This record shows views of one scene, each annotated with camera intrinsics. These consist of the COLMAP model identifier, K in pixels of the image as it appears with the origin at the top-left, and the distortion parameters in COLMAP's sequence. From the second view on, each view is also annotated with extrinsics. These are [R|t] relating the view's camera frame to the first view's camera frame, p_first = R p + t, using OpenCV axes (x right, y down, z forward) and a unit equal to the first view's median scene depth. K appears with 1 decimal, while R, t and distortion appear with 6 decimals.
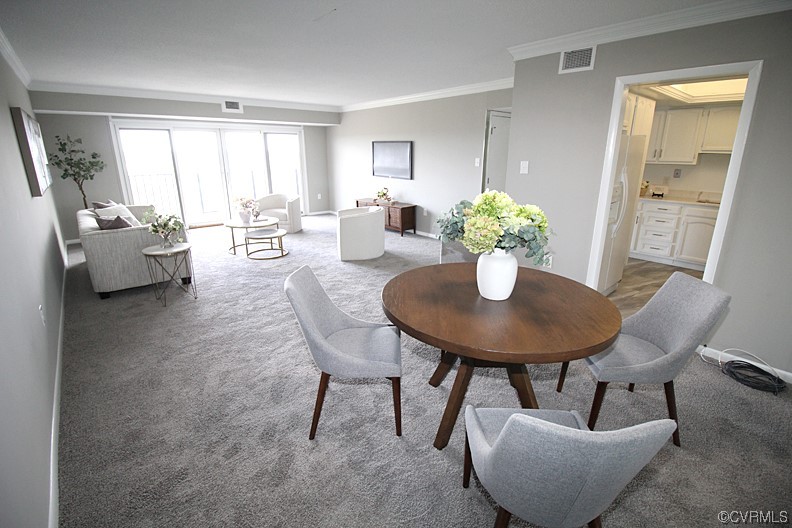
lens RADIAL K [[366.2, 0, 402.4], [0, 366.2, 258.9], [0, 0, 1]] dist [-0.013189, -0.006147]
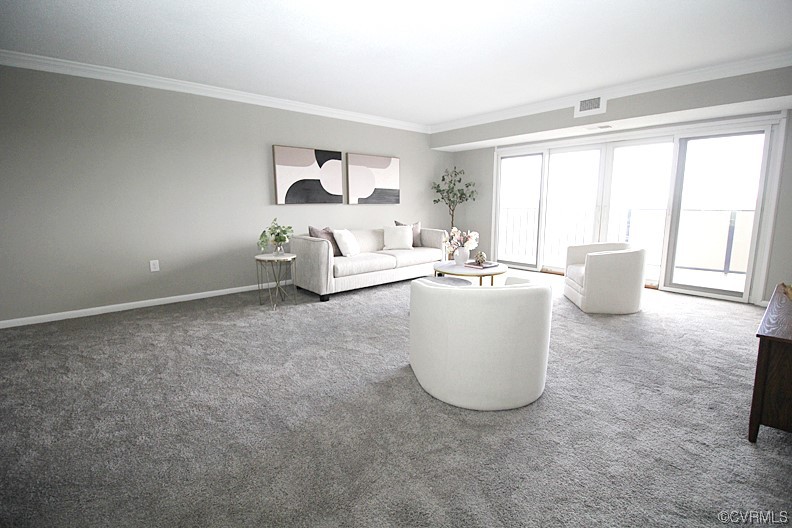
lens RADIAL K [[366.2, 0, 400.0], [0, 366.2, 263.0], [0, 0, 1]] dist [-0.013189, -0.006147]
pose [[0.002358, 0.157825, -0.987464, 0.264856], [-0.272278, 0.950260, 0.151229, -0.172353], [0.962216, 0.268508, 0.045213, 0.807201]]
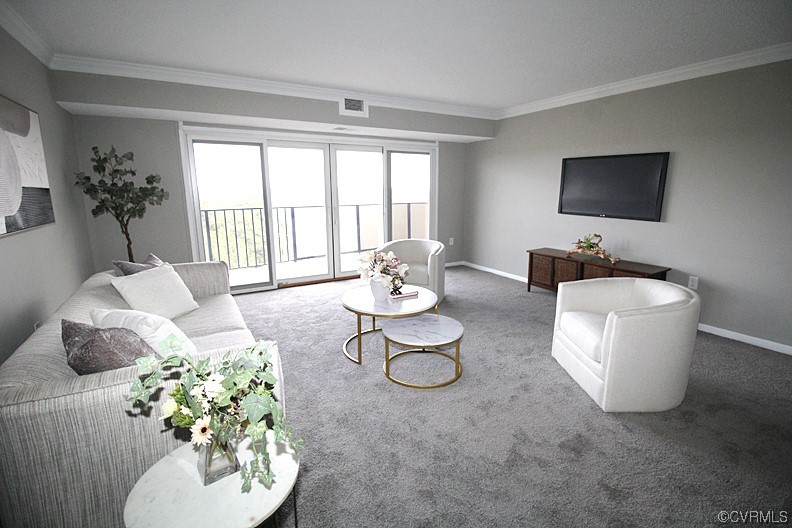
lens RADIAL K [[366.2, 0, 403.2], [0, 366.2, 263.3], [0, 0, 1]] dist [-0.013189, -0.006147]
pose [[0.981772, 0.031100, -0.187502, -0.283840], [-0.046418, 0.995883, -0.077867, -0.107258], [0.184308, 0.085151, 0.979173, 0.457138]]
